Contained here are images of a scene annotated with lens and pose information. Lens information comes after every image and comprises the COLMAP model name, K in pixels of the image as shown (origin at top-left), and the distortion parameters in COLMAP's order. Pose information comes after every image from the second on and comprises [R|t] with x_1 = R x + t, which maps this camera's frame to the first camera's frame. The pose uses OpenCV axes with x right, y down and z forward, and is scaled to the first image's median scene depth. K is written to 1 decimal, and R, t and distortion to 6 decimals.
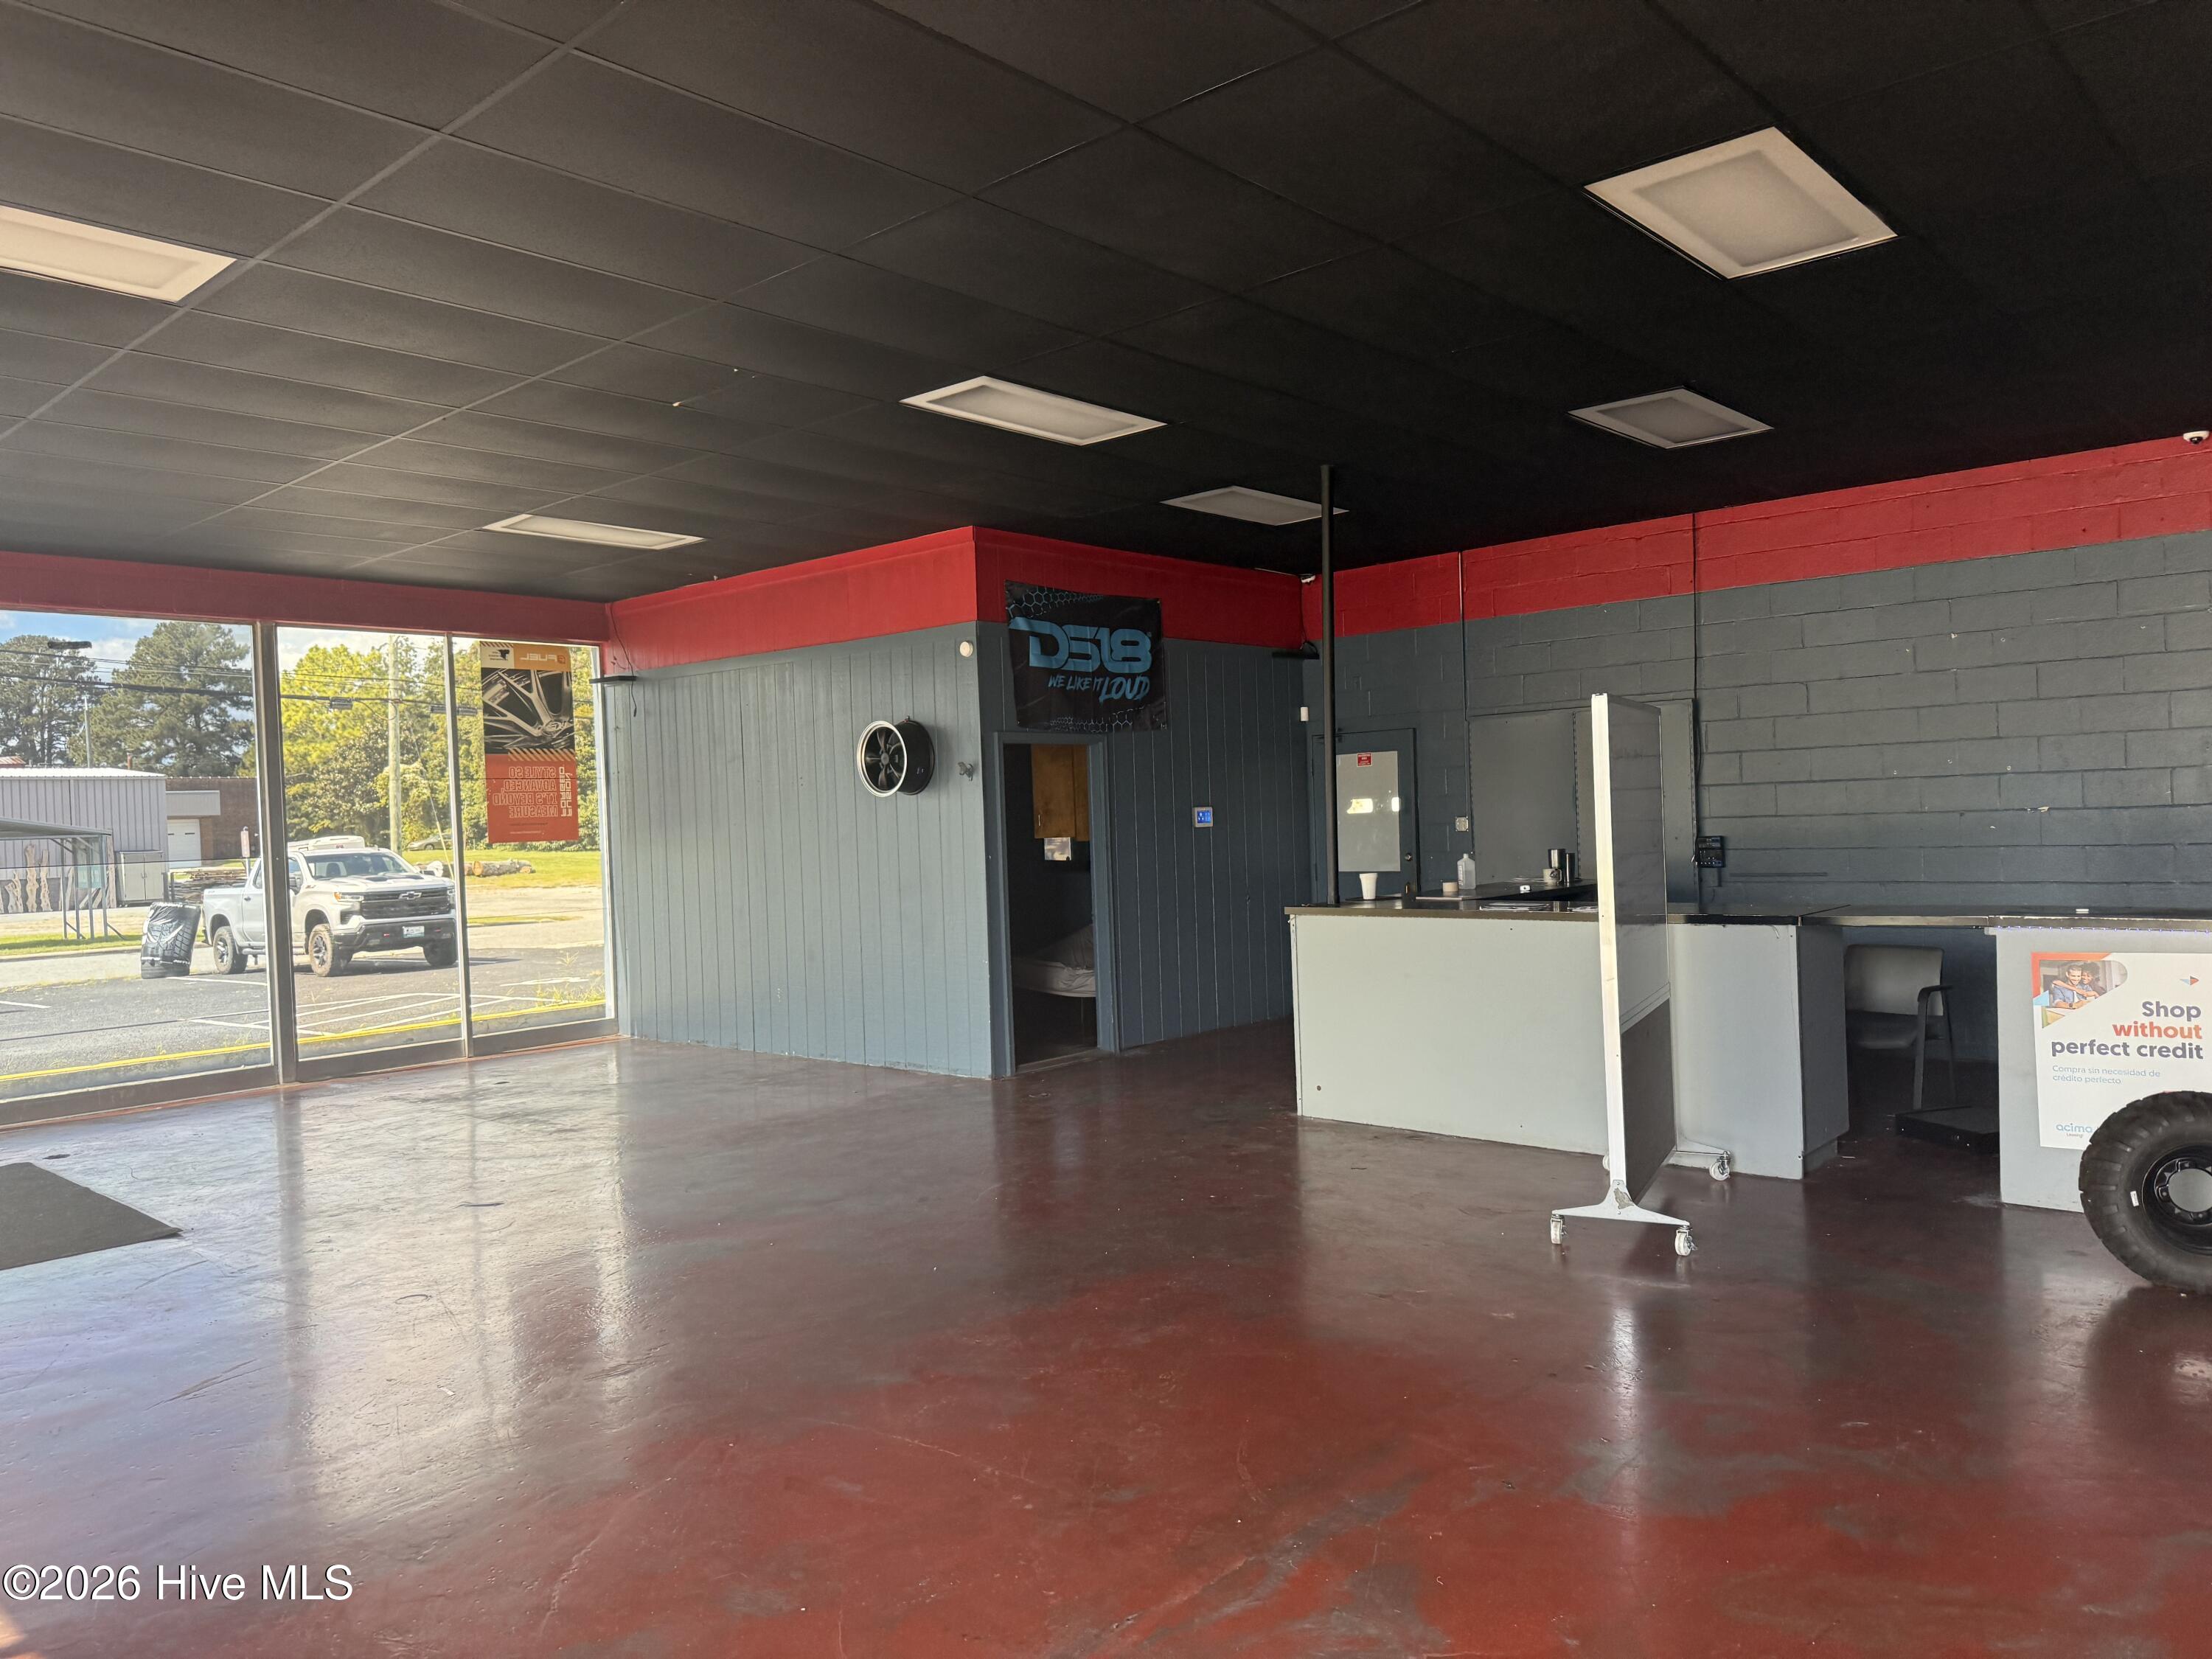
lens RADIAL K [[1558.4, 0, 1108.3], [0, 1558.4, 826.1], [0, 0, 1]] dist [0.034809, -0.036619]
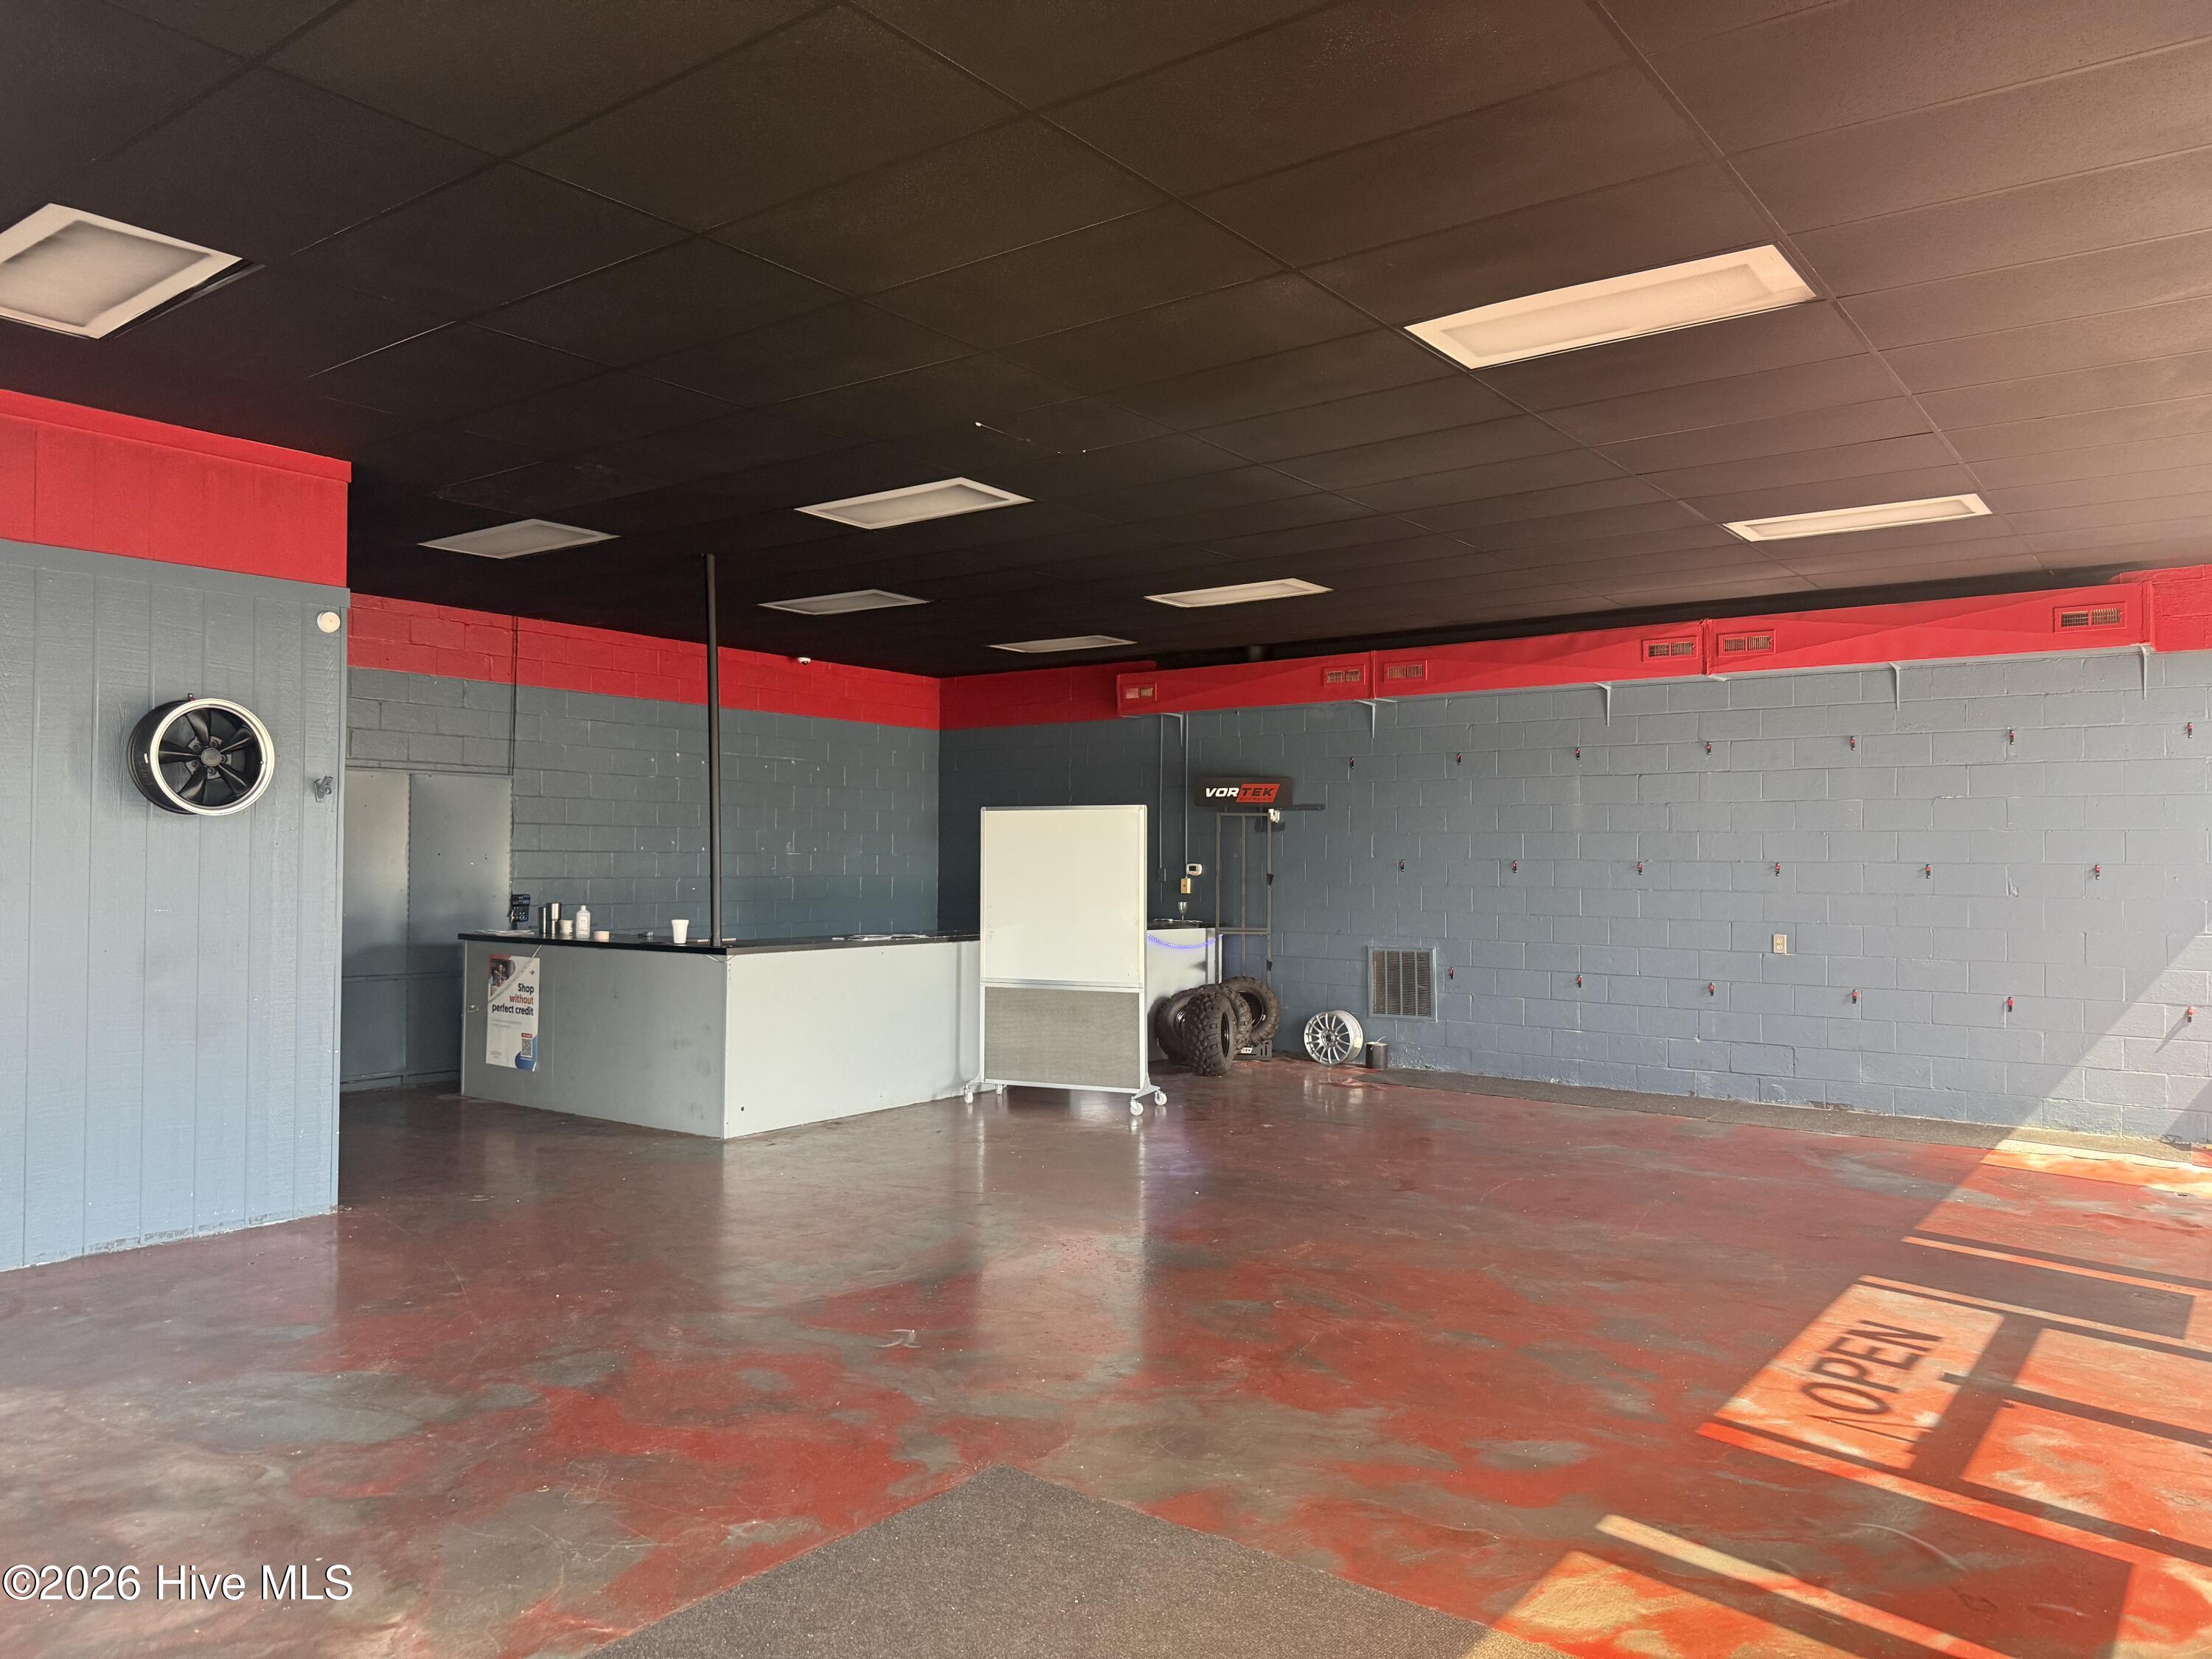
lens RADIAL K [[1558.4, 0, 1118.0], [0, 1558.4, 833.5], [0, 0, 1]] dist [0.034809, -0.036619]
pose [[0.994792, 0.059105, 0.083035, 1.177450], [-0.058891, 0.998252, -0.005026, -0.090829], [-0.083187, 0.000110, 0.996534, -0.844756]]
